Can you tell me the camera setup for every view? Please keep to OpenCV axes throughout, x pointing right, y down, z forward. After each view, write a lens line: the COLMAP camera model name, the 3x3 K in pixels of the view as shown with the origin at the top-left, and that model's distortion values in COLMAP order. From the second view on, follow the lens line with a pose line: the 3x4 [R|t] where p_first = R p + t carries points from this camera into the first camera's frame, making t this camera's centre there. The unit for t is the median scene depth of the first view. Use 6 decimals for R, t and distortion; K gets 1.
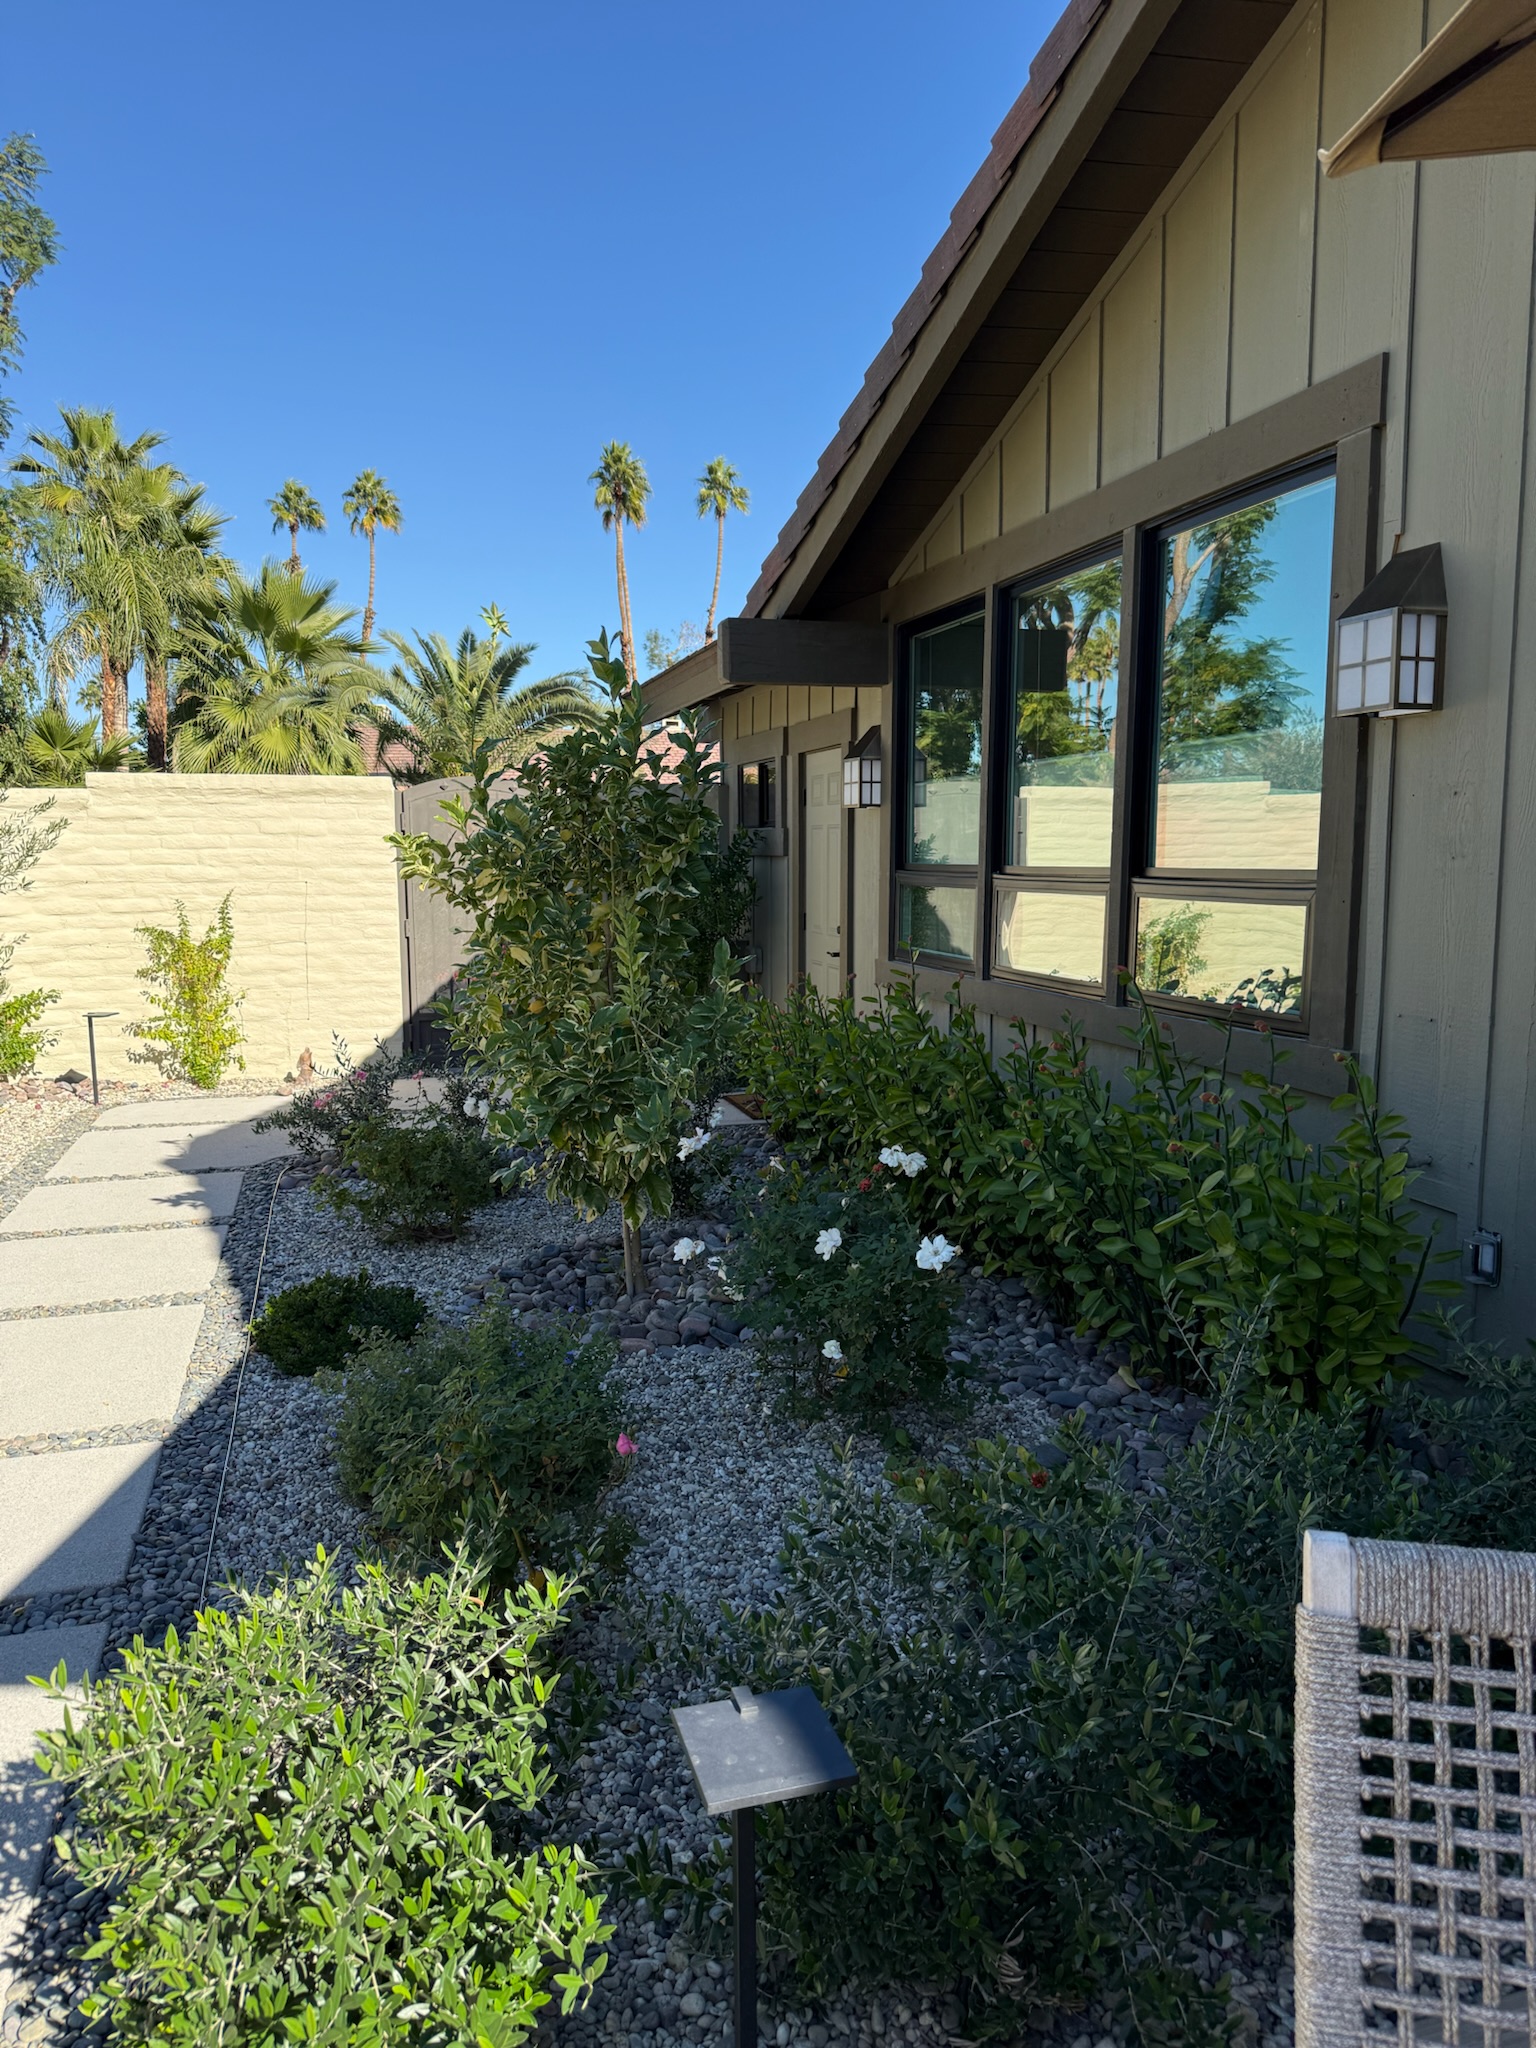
lens RADIAL K [[1454.7, 0, 770.4], [0, 1454.7, 1050.2], [0, 0, 1]] dist [0.055359, -0.070534]
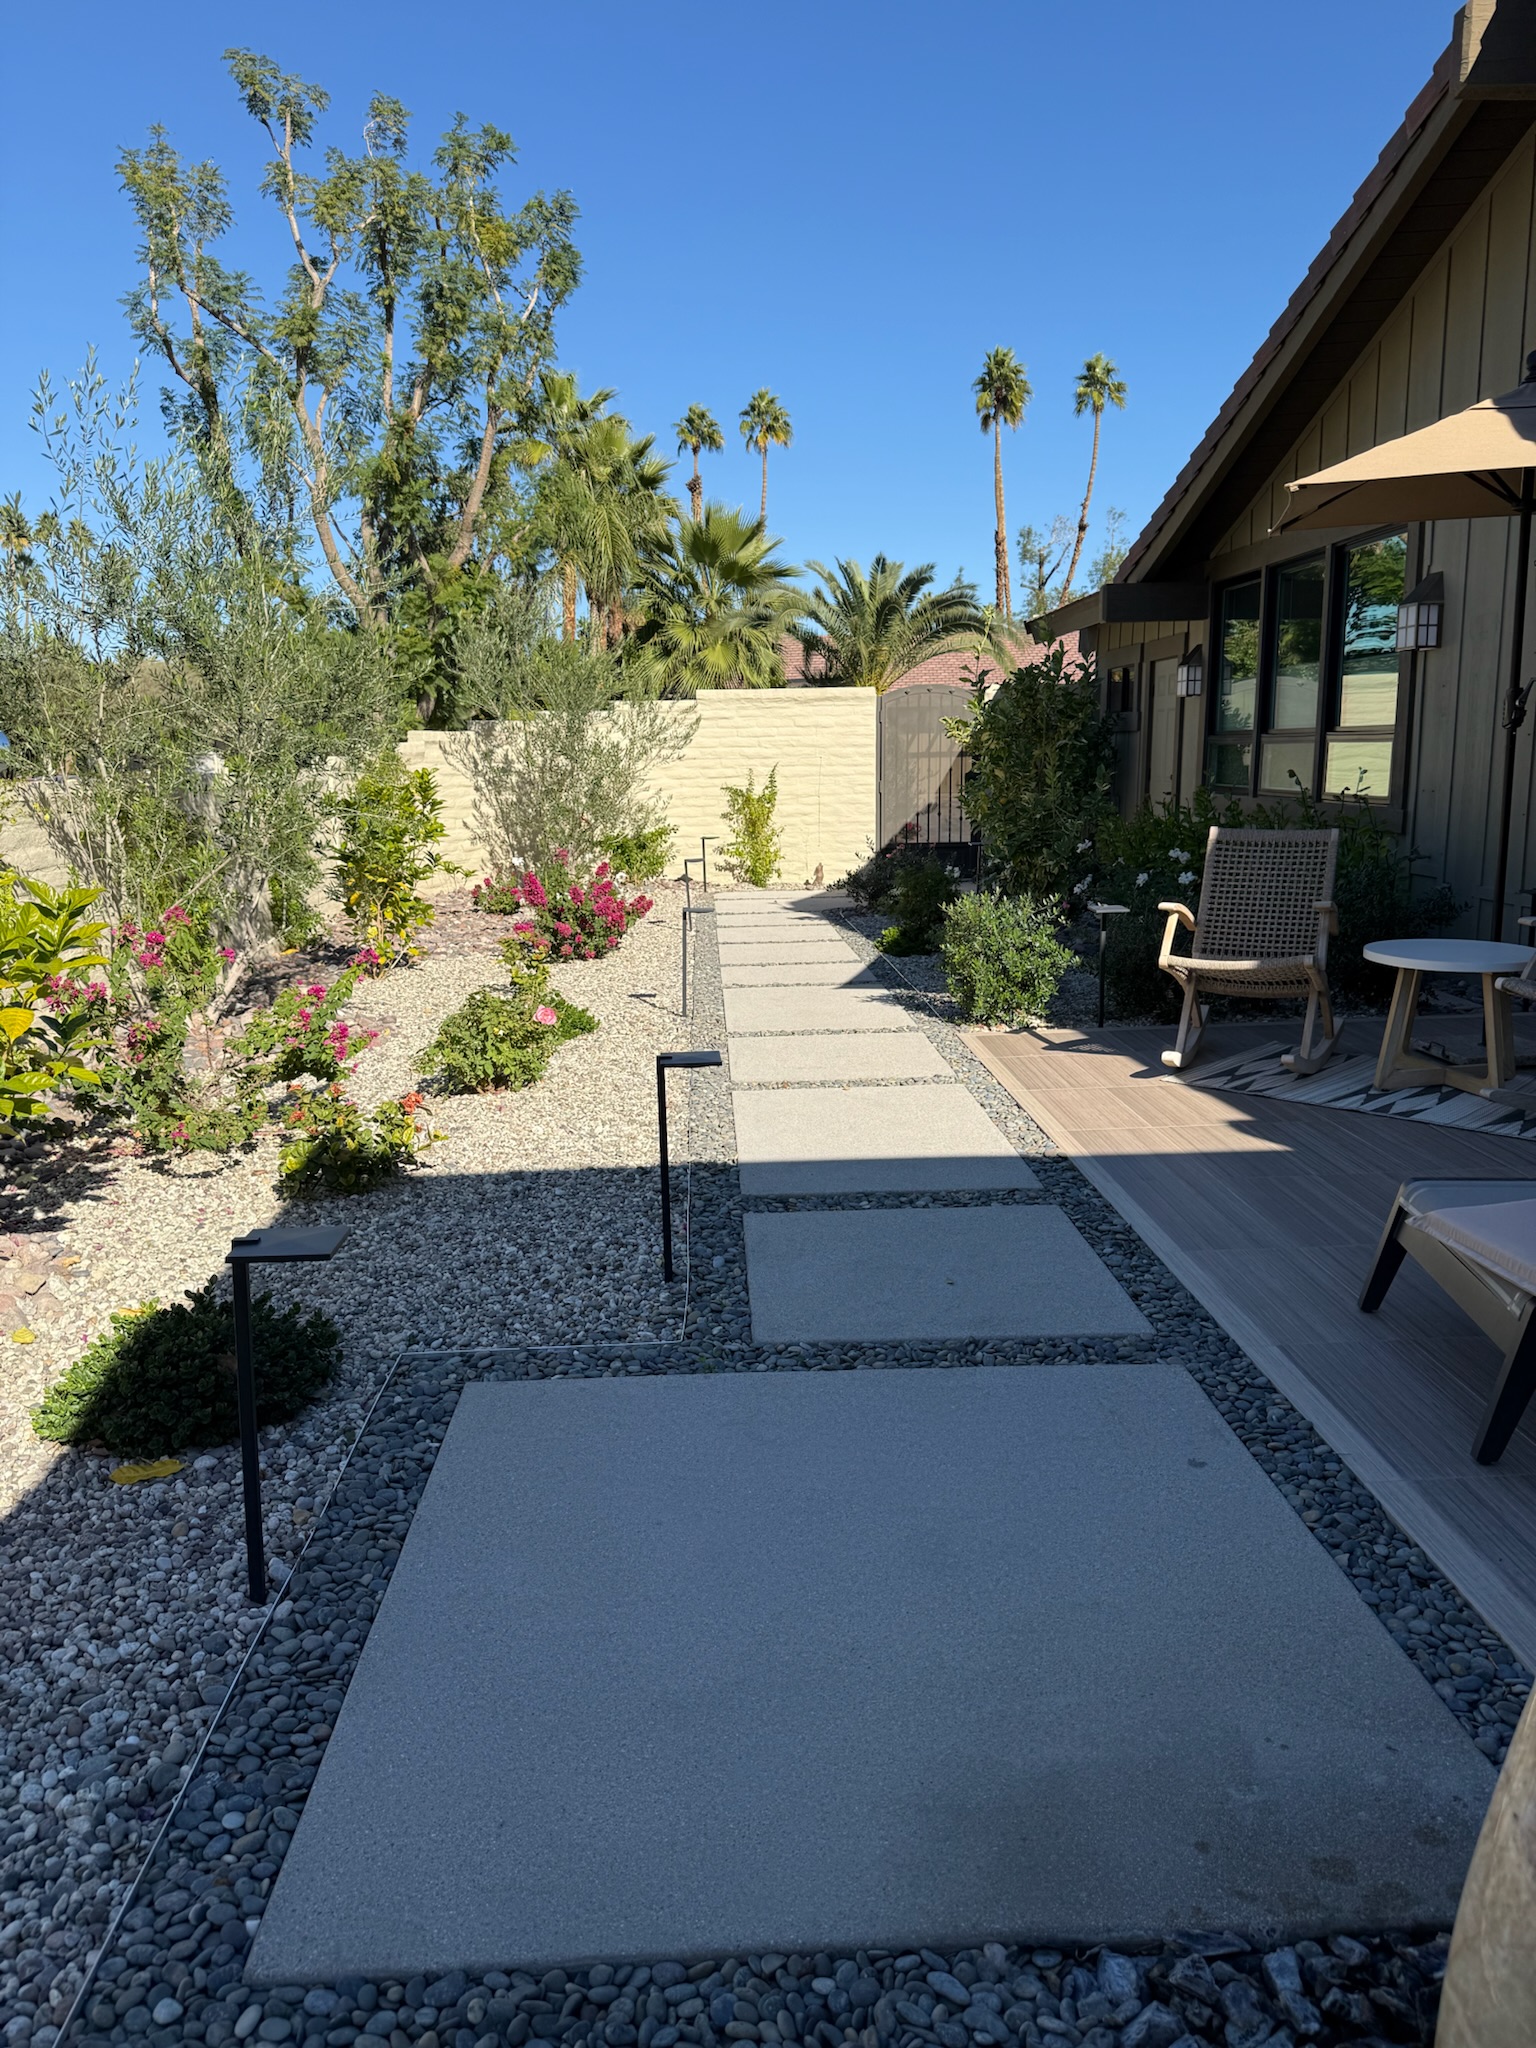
lens RADIAL K [[1454.7, 0, 756.0], [0, 1454.7, 1066.5], [0, 0, 1]] dist [0.055359, -0.070534]
pose [[0.969113, 0.036572, -0.243892, 0.008705], [-0.017254, 0.996574, 0.080881, 0.088804], [0.246015, -0.074175, 0.966424, -0.541464]]
